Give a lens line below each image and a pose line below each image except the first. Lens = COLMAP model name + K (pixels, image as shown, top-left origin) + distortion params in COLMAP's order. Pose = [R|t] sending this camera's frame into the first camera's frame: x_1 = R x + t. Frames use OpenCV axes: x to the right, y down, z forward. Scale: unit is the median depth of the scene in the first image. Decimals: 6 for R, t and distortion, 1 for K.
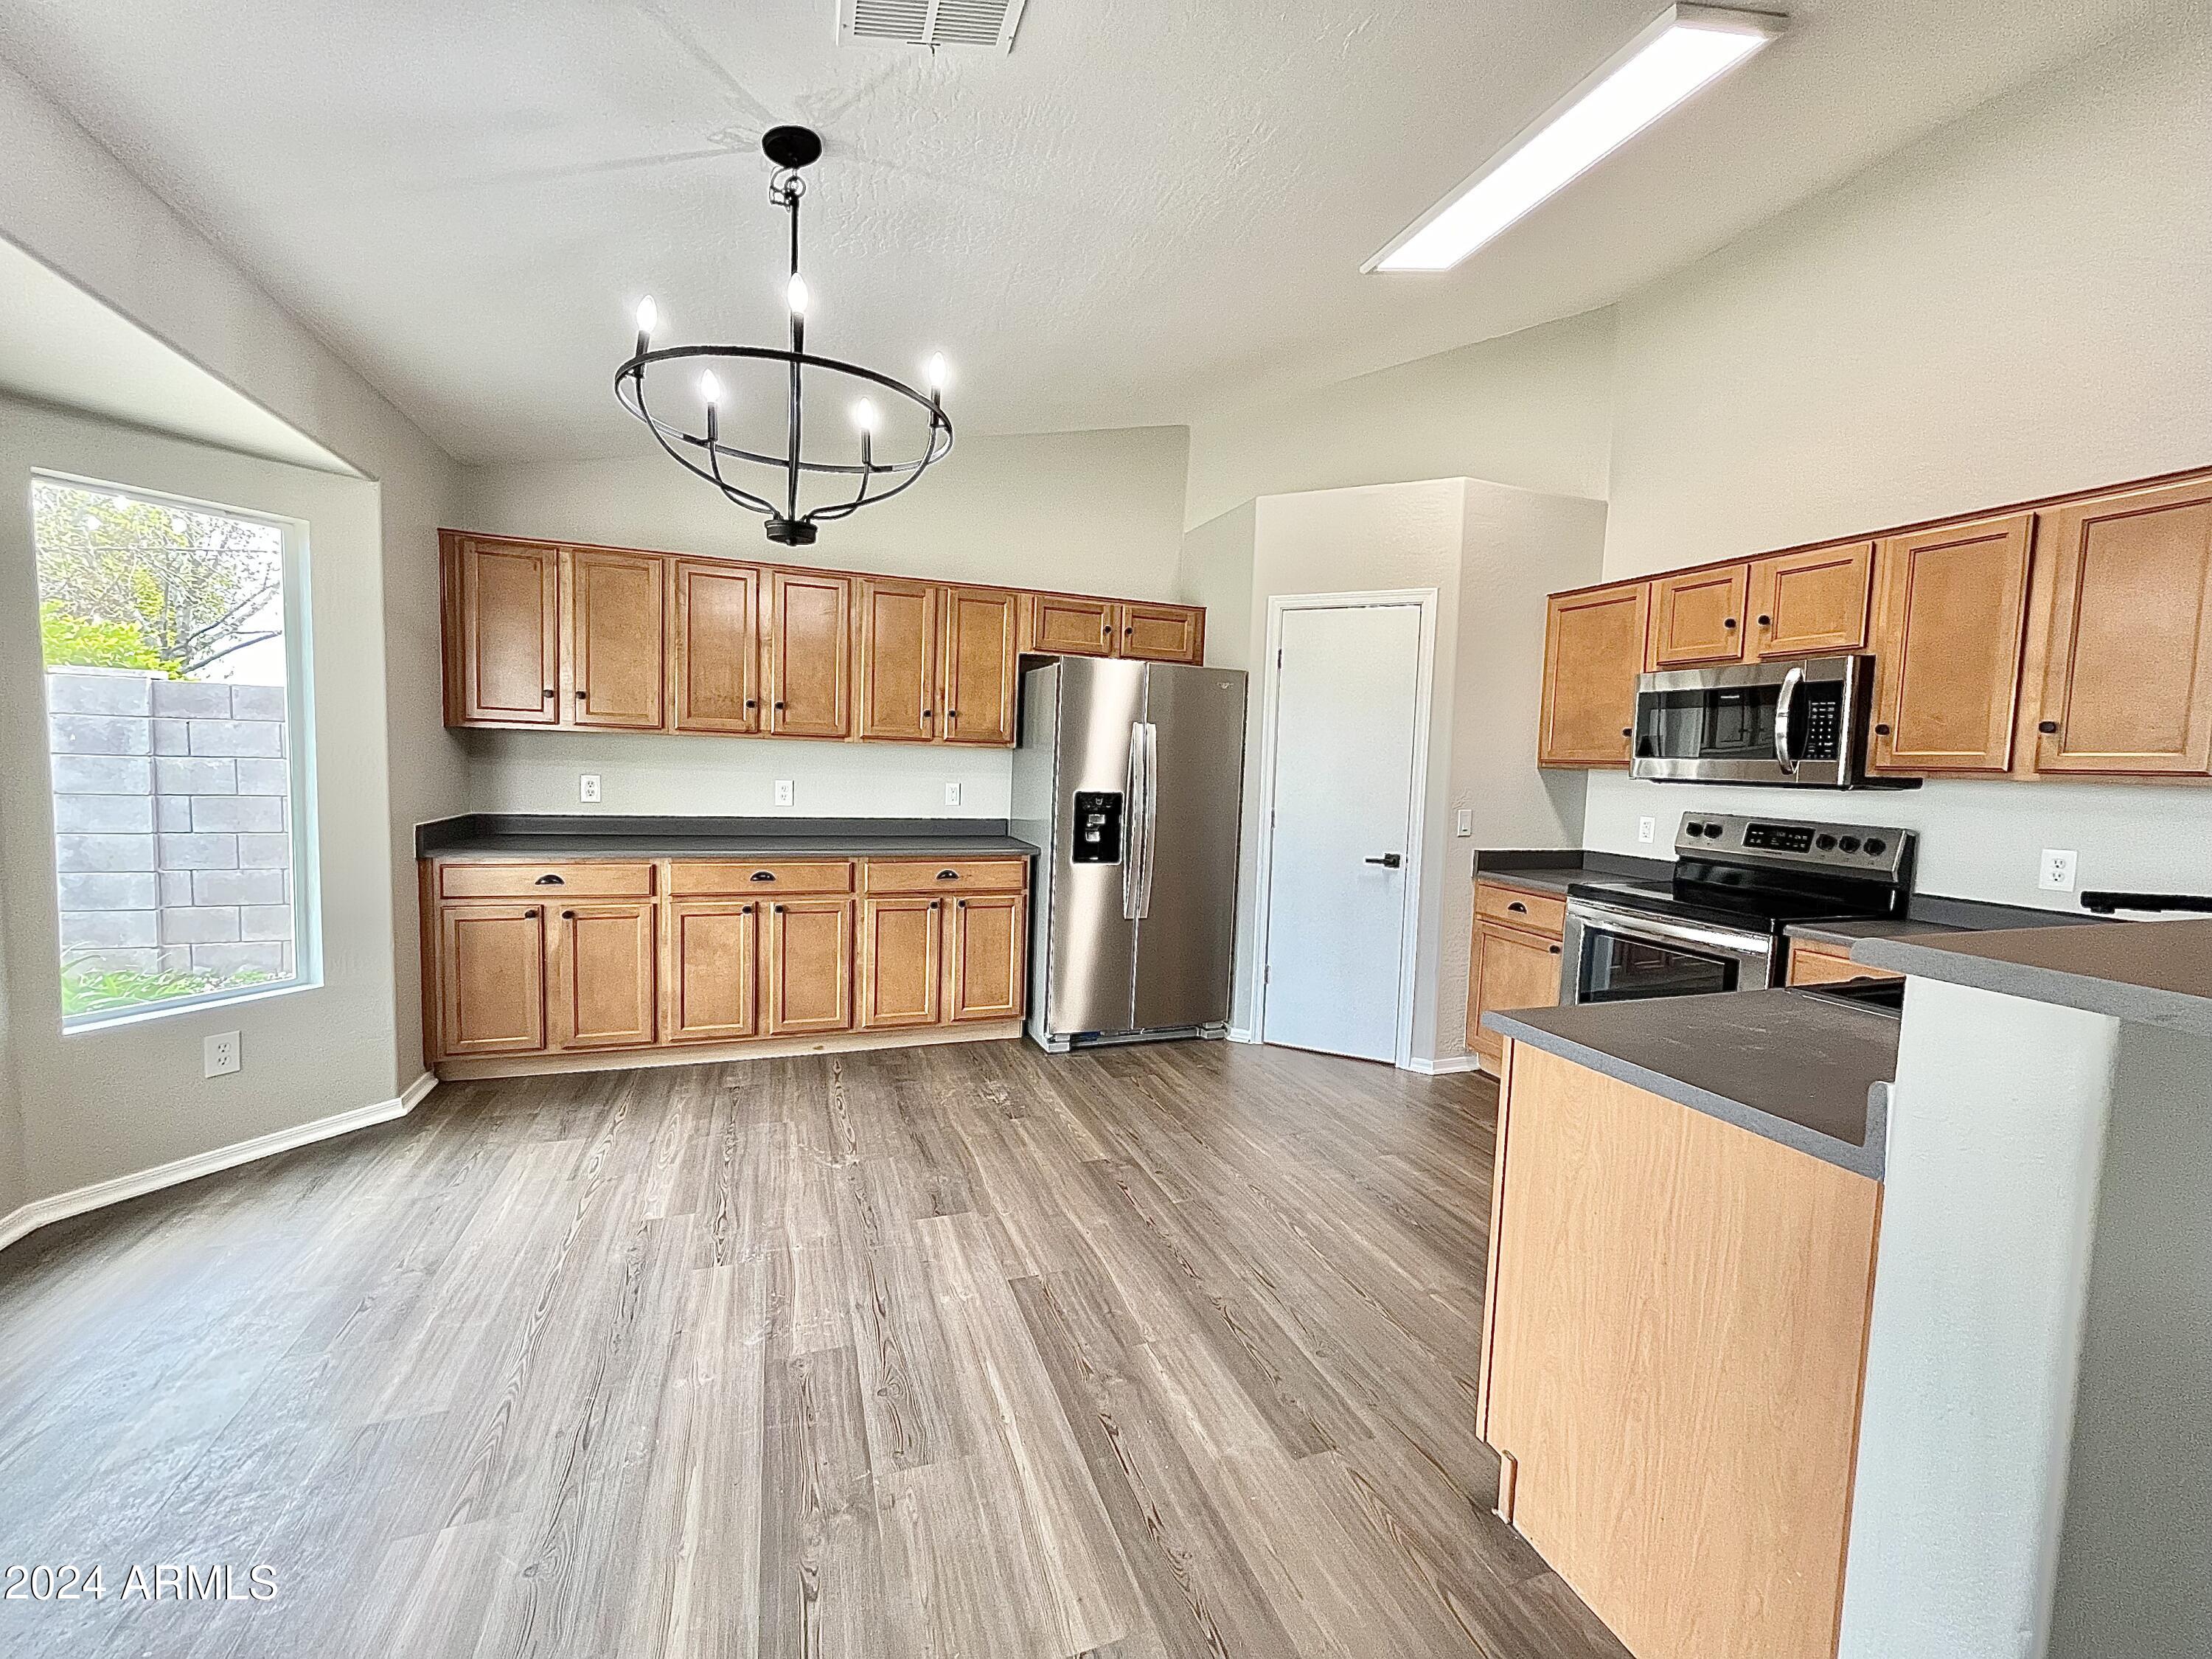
lens RADIAL K [[889.9, 0, 1105.0], [0, 889.9, 825.4], [0, 0, 1]] dist [-0.003068, -0.000080]
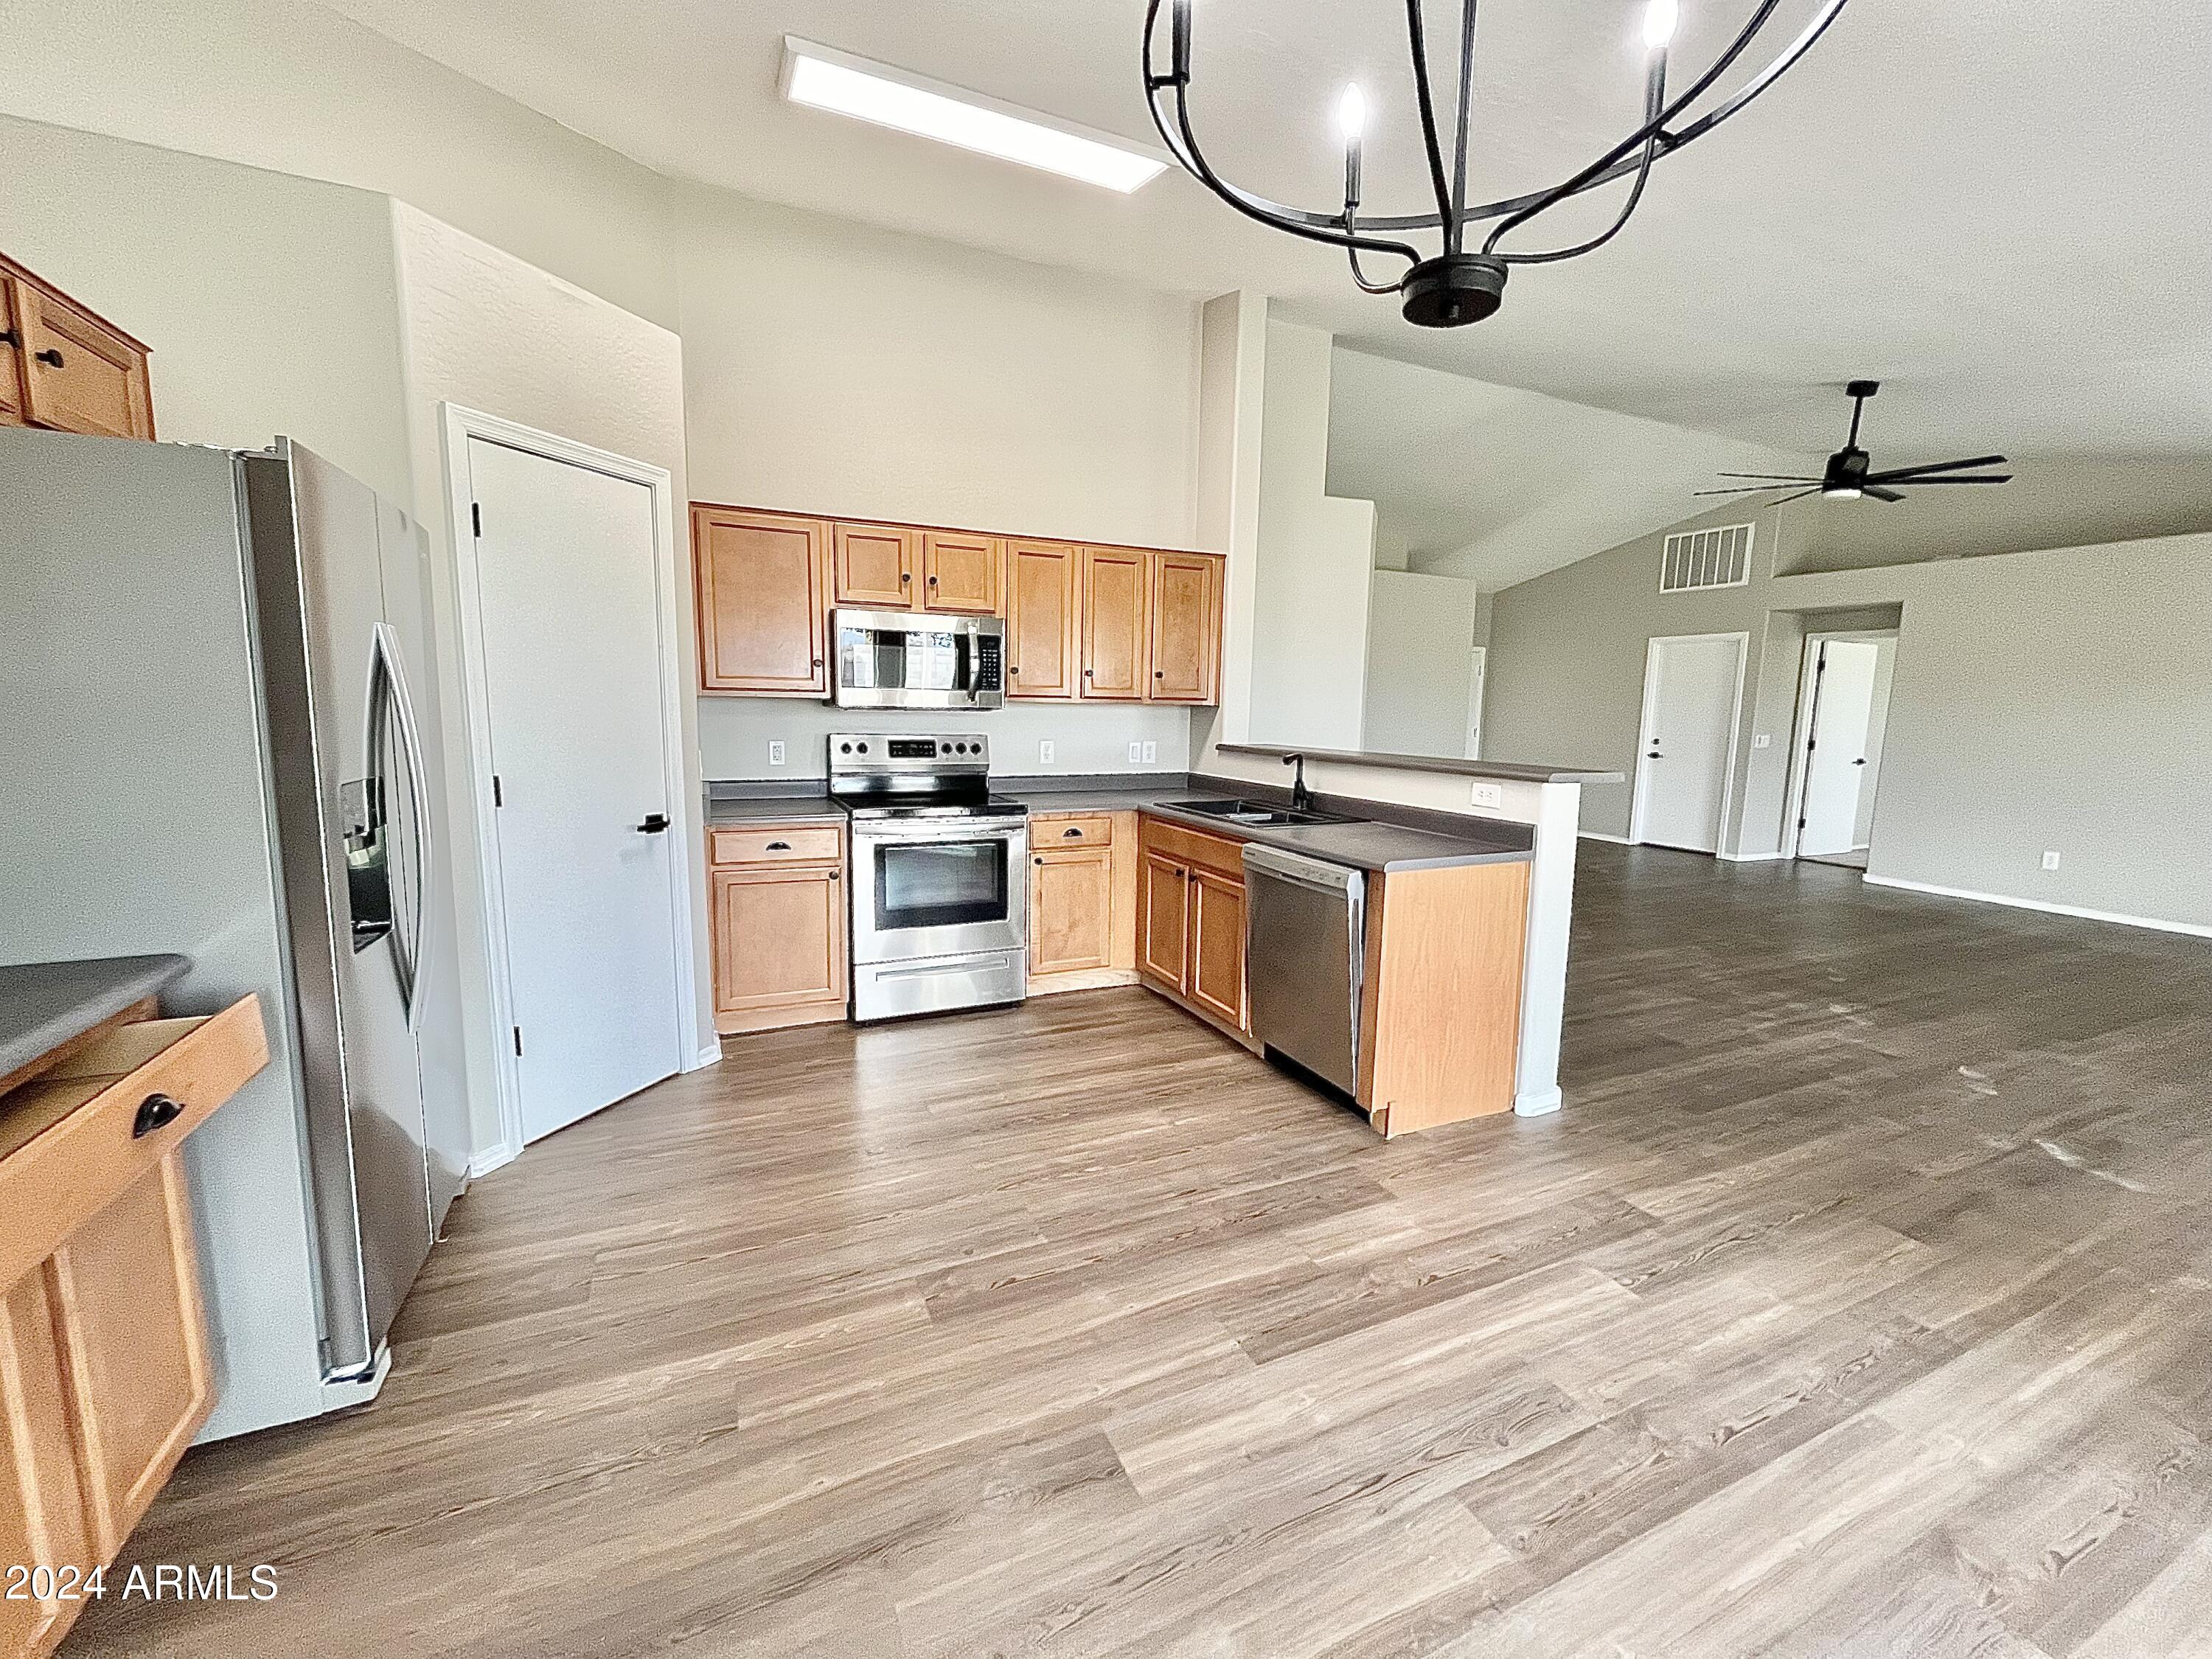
lens RADIAL K [[889.9, 0, 1106.7], [0, 889.9, 827.5], [0, 0, 1]] dist [-0.003068, -0.000080]
pose [[-0.077563, -0.171127, 0.982191, -0.547938], [0.055168, 0.982913, 0.175610, -0.083109], [-0.995460, 0.067806, -0.066797, 0.780506]]
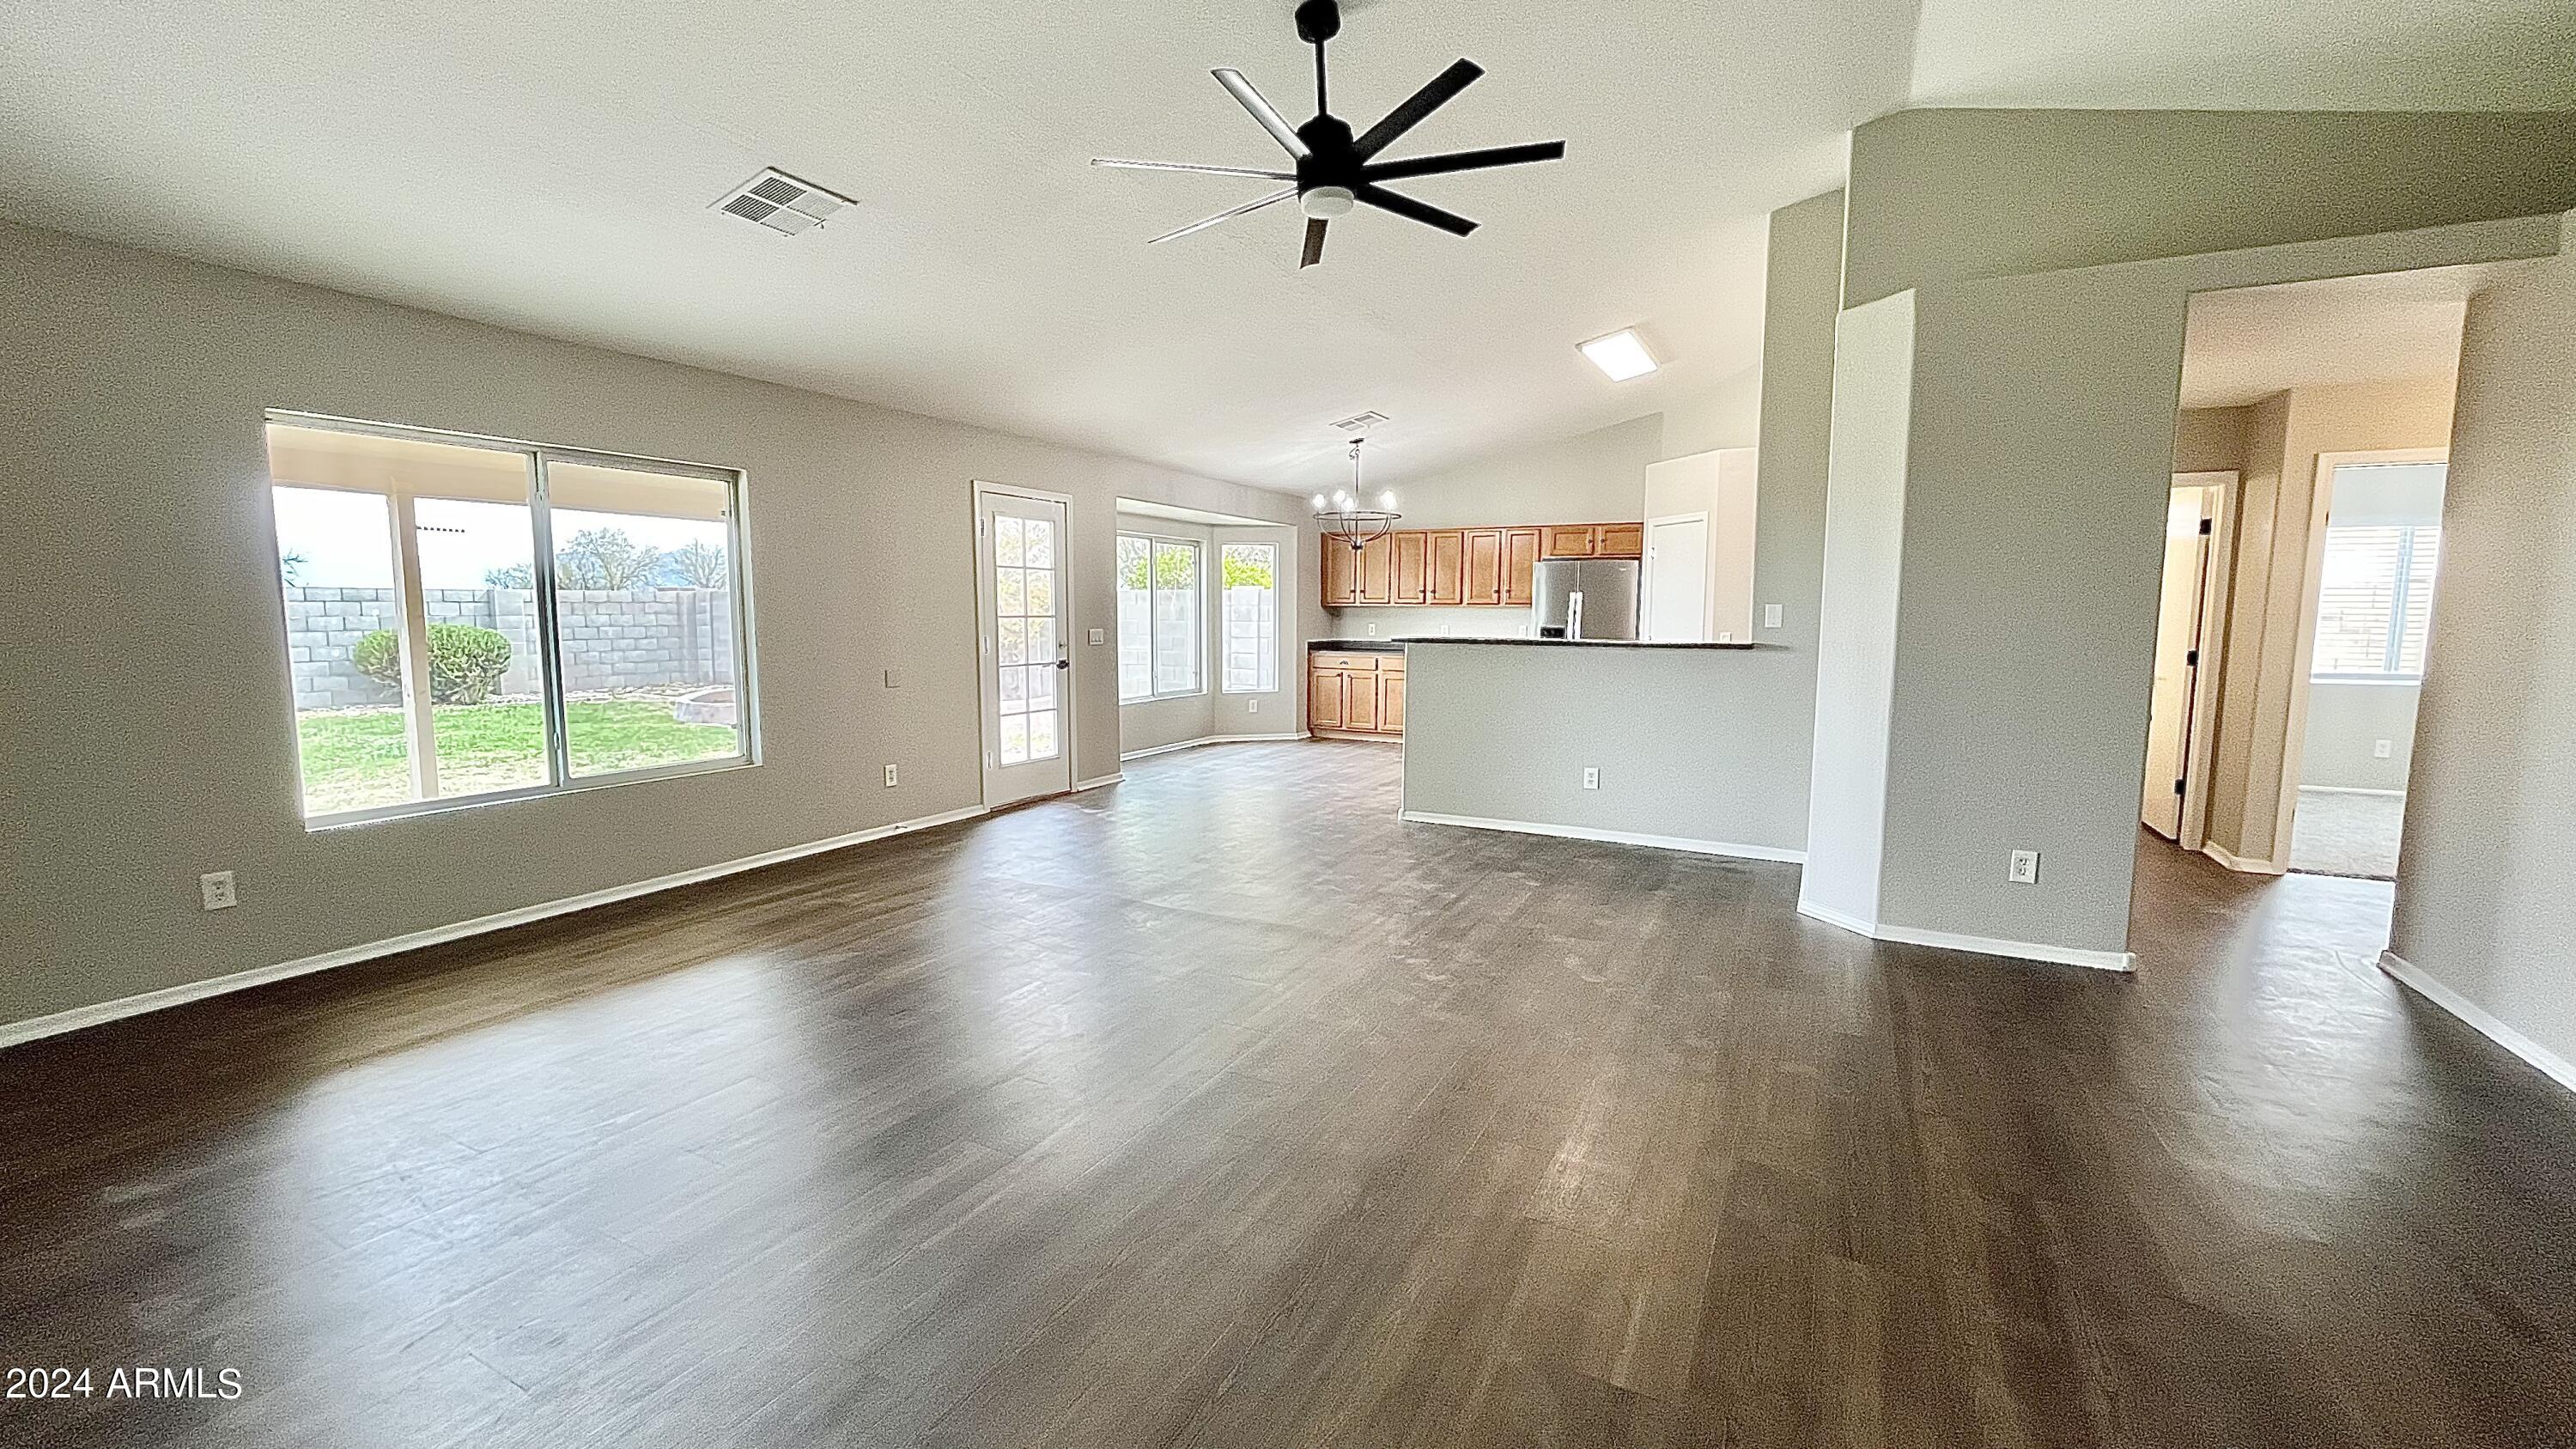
lens RADIAL K [[1037.2, 0, 1289.1], [0, 1037.2, 719.7], [0, 0, 1]] dist [-0.004438, 0.000590]
pose [[0.670833, 0.047157, -0.740107, 1.582750], [-0.038182, 0.998849, 0.029035, 0.150057], [0.740625, 0.008781, 0.671862, -1.212822]]
